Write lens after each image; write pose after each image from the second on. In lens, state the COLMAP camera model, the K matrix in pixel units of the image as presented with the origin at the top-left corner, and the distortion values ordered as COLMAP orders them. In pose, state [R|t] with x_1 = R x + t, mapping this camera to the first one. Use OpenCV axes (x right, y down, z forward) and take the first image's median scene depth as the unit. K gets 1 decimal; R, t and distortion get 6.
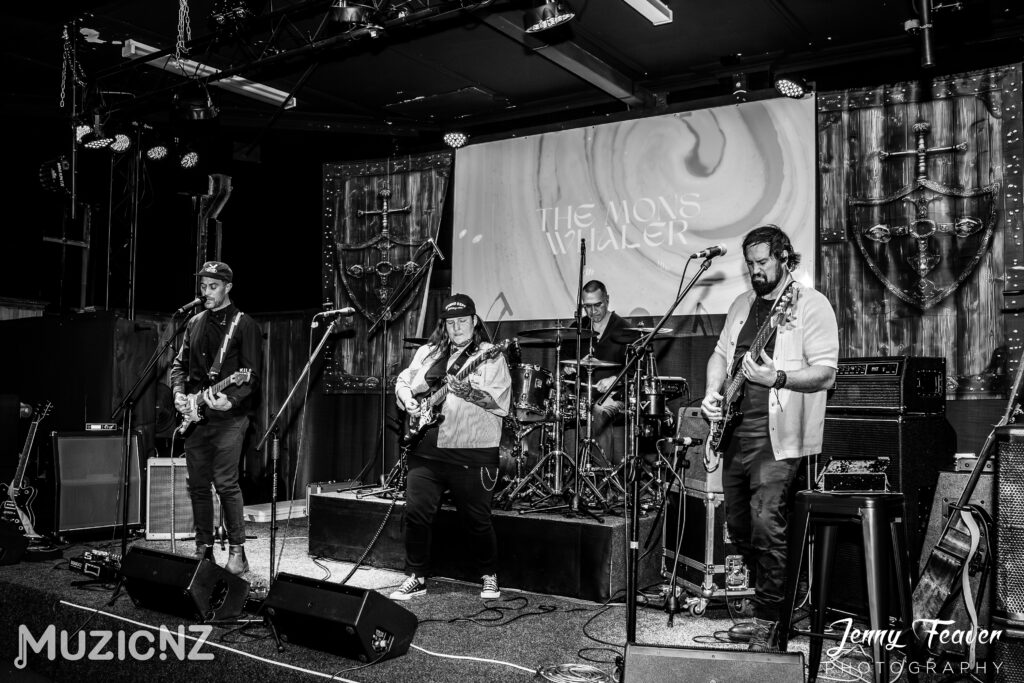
lens RADIAL K [[982.3, 0, 512.2], [0, 982.3, 355.6], [0, 0, 1]] dist [-0.005103, -0.131534]
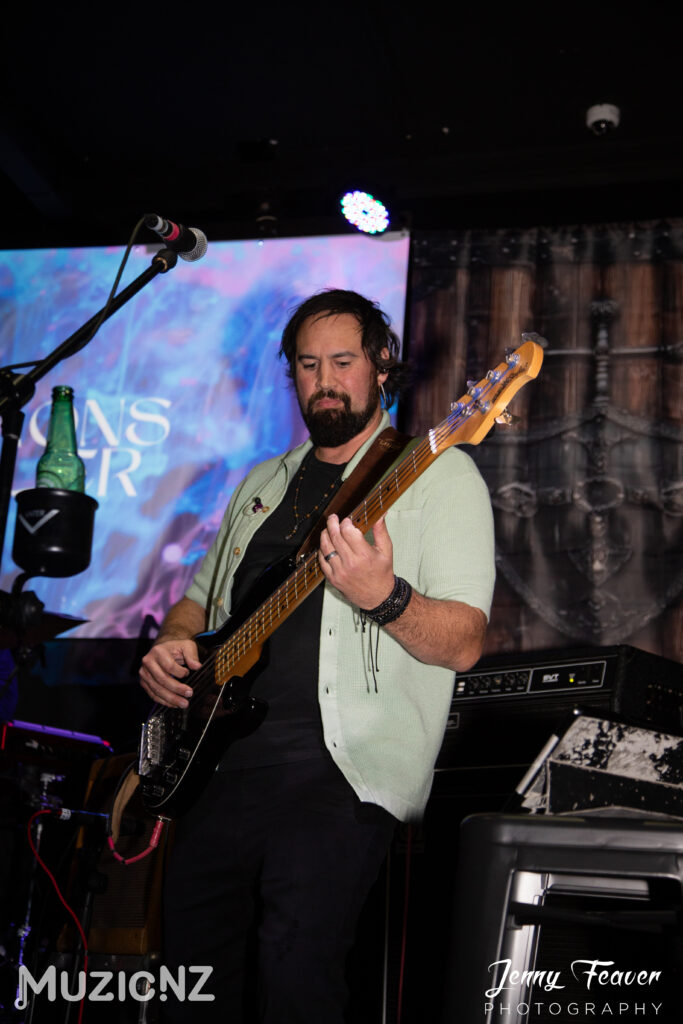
lens RADIAL K [[1578.6, 0, 341.5], [0, 1578.6, 512.0], [0, 0, 1]] dist [0.179661, 0.005338]
pose [[0.941048, 0.145673, 0.305300, 0.041126], [-0.064071, 0.962945, -0.261977, 0.104877], [-0.332150, 0.226972, 0.915511, 0.285967]]
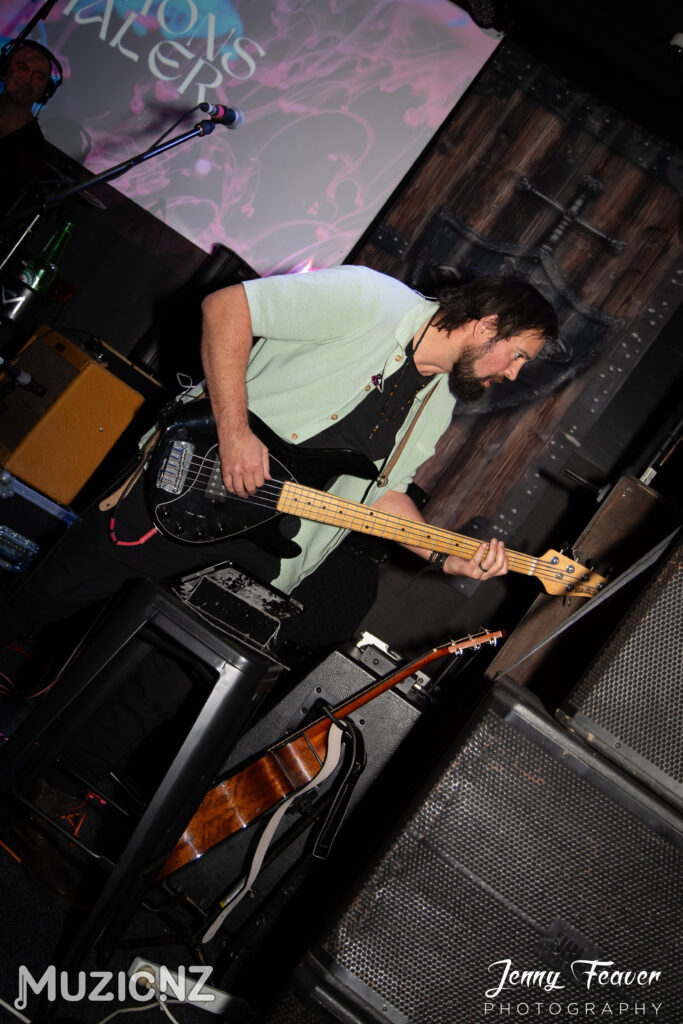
lens RADIAL K [[1379.4, 0, 339.9], [0, 1379.4, 469.1], [0, 0, 1]] dist [0.185409, -0.043154]
pose [[0.747377, 0.525304, 0.406795, 0.007073], [-0.582339, 0.812688, 0.020449, 0.003034], [-0.319856, -0.252176, 0.913290, 0.138301]]
